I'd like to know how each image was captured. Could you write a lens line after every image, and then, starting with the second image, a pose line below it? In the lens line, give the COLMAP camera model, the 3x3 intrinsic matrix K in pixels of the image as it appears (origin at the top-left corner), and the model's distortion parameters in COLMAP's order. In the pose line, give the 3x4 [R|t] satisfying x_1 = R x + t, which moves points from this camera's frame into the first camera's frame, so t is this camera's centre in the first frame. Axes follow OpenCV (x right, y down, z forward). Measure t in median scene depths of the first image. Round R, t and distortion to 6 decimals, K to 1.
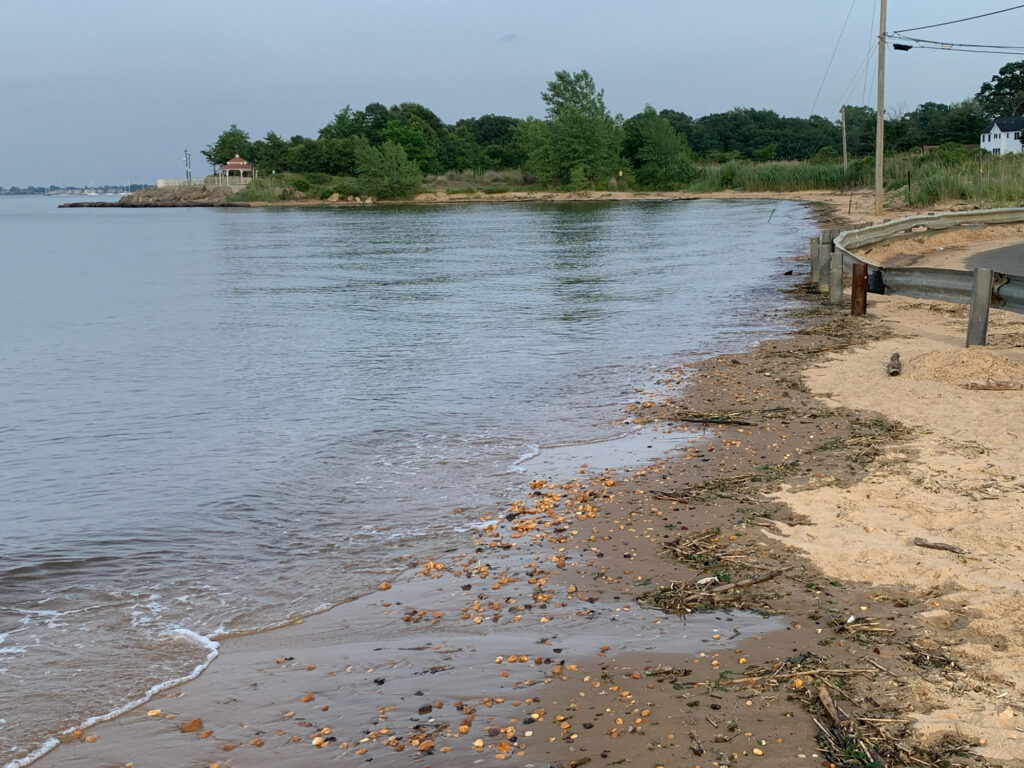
lens RADIAL K [[1582.5, 0, 503.0], [0, 1582.5, 383.1], [0, 0, 1]] dist [0.298898, -1.164499]
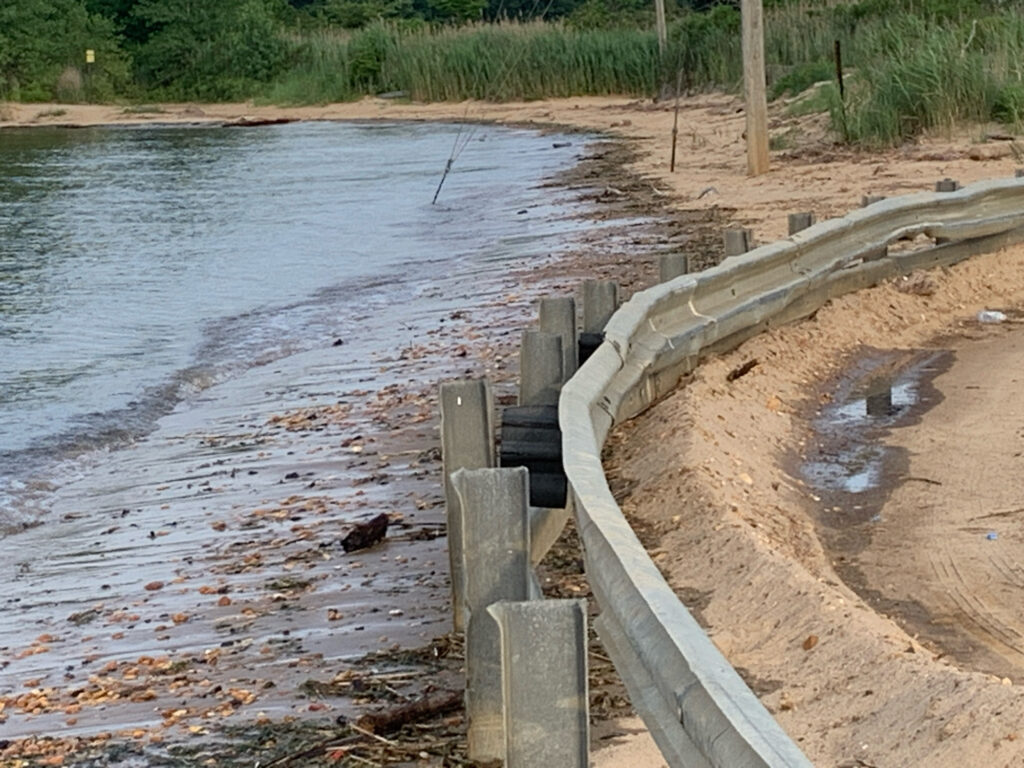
lens RADIAL K [[3466.4, 0, 512.0], [0, 3466.4, 384.0], [0, 0, 1]] dist [0.234037, 1.228346]
pose [[0.986677, -0.030277, 0.159847, 0.041613], [0.036287, 0.998735, -0.034816, -0.023337], [-0.158590, 0.040152, 0.986528, 0.185008]]
